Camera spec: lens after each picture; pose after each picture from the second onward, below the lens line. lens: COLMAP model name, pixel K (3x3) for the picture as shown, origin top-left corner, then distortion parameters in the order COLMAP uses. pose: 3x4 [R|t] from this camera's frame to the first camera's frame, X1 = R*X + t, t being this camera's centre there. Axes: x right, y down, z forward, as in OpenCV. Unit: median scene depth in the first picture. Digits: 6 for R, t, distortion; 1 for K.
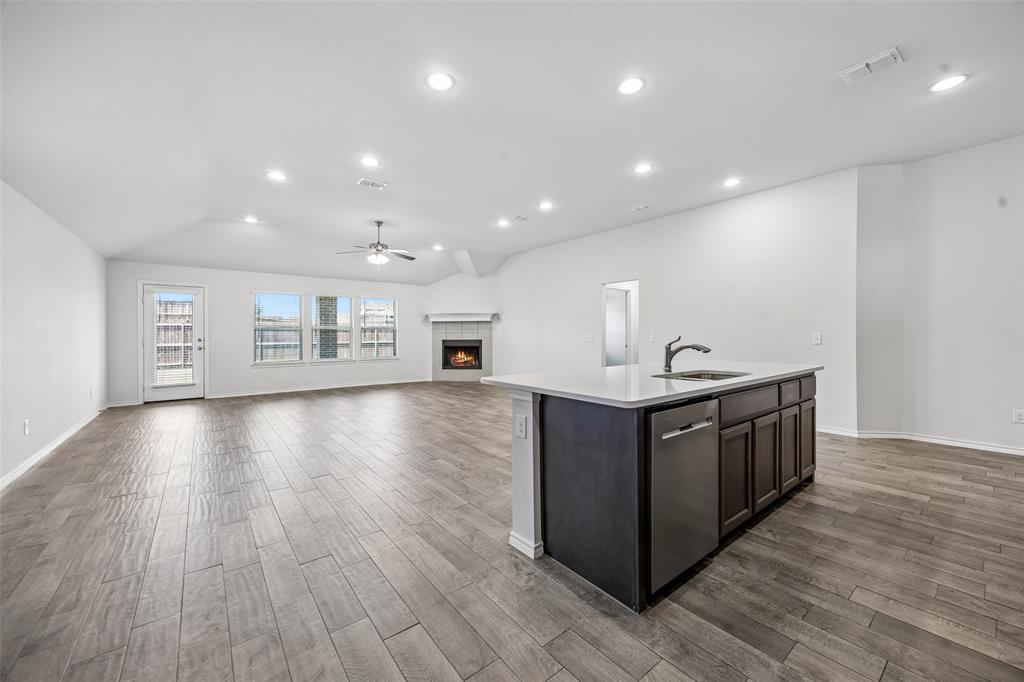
lens RADIAL K [[393.1, 0, 515.3], [0, 393.1, 336.7], [0, 0, 1]] dist [-0.000540, -0.000527]
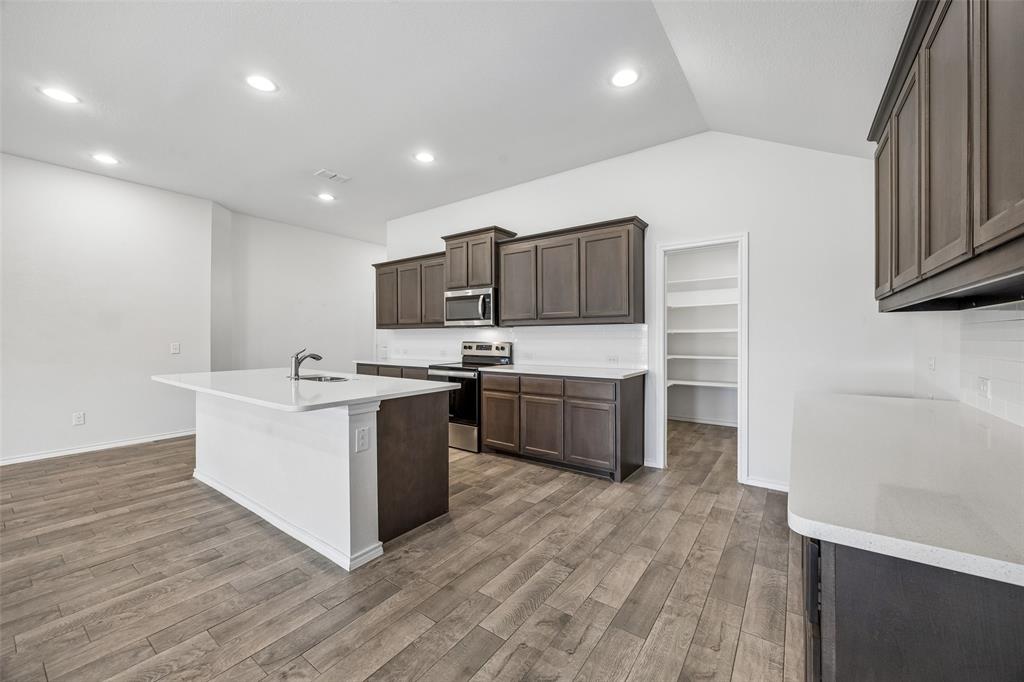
lens RADIAL K [[393.1, 0, 519.5], [0, 393.1, 338.7], [0, 0, 1]] dist [-0.000540, -0.000527]
pose [[-0.276342, -0.000603, 0.961059, -0.299319], [0.007224, 0.999970, 0.002705, -0.008633], [-0.961032, 0.007690, -0.276329, 0.251600]]
